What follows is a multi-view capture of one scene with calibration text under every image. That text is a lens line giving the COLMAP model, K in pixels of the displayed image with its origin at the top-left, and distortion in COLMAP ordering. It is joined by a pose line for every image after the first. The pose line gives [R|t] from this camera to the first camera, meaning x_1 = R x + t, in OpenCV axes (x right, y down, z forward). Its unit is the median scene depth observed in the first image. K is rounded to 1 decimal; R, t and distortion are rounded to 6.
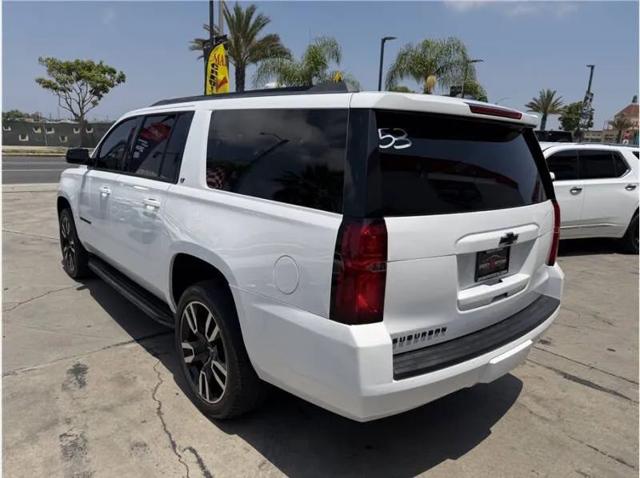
lens RADIAL K [[448.4, 0, 325.4], [0, 448.4, 245.5], [0, 0, 1]] dist [0.022041, -0.031654]
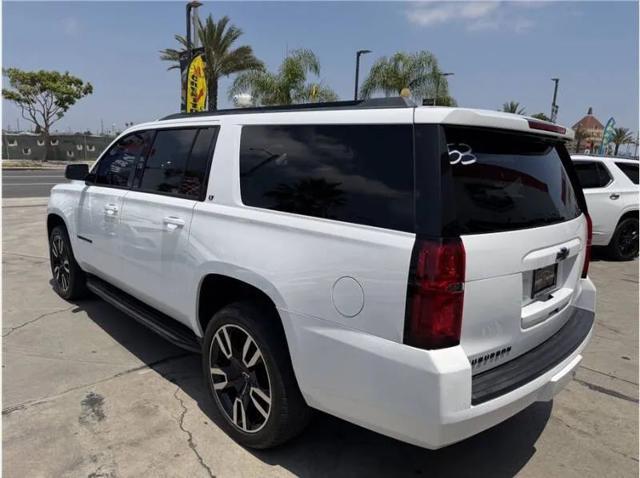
lens RADIAL K [[448.4, 0, 325.0], [0, 448.4, 245.6], [0, 0, 1]] dist [0.022041, -0.031654]
pose [[0.997788, -0.018122, 0.063965, -0.129140], [0.019615, 0.999548, -0.022791, -0.015162], [-0.063523, 0.023995, 0.997692, 0.032417]]
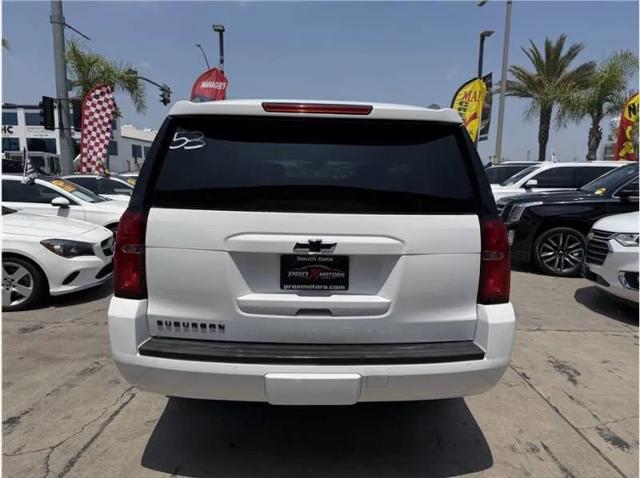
lens RADIAL K [[448.4, 0, 324.2], [0, 448.4, 245.6], [0, 0, 1]] dist [0.022041, -0.031654]
pose [[0.773523, 0.070786, -0.629803, 0.711783], [-0.128923, 0.990540, -0.047012, 0.017683], [0.620517, 0.117560, 0.775331, 0.235229]]
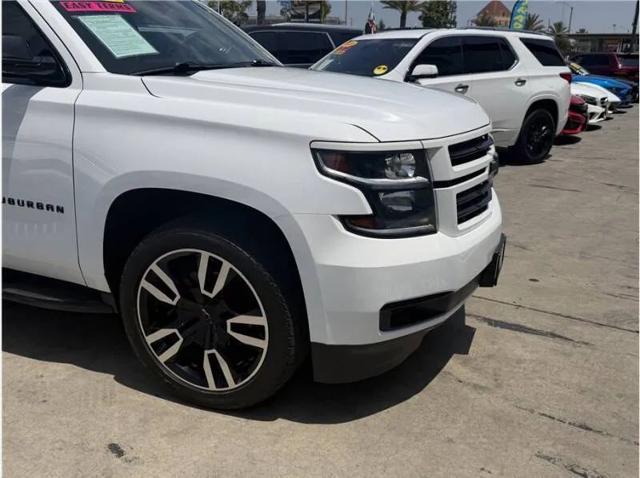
lens RADIAL K [[568.1, 0, 315.5], [0, 568.1, 243.7], [0, 0, 1]] dist [0.062697, -0.083892]
pose [[0.955705, -0.118974, 0.269210, 0.020370], [0.093129, 0.989903, 0.106863, 0.036327], [-0.279206, -0.077059, 0.957134, 0.206753]]
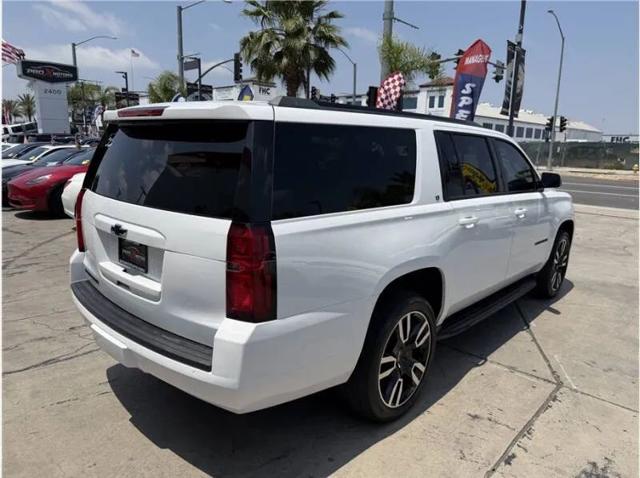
lens RADIAL K [[448.4, 0, 321.4], [0, 448.4, 244.5], [0, 0, 1]] dist [0.022041, -0.031654]
pose [[0.129601, 0.178704, -0.975330, 1.097493], [-0.246323, 0.958594, 0.142906, -0.182805], [0.960483, 0.221726, 0.168254, 0.936719]]
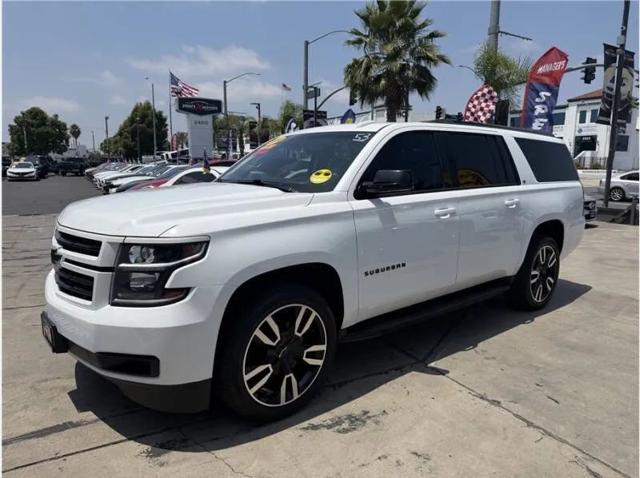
lens RADIAL K [[448.4, 0, 320.7], [0, 448.4, 242.5], [0, 0, 1]] dist [0.022041, -0.031654]
pose [[-0.178546, 0.125256, -0.975926, 1.300259], [-0.243210, 0.955468, 0.167125, -0.264290], [0.953399, 0.267194, -0.140132, 1.592315]]
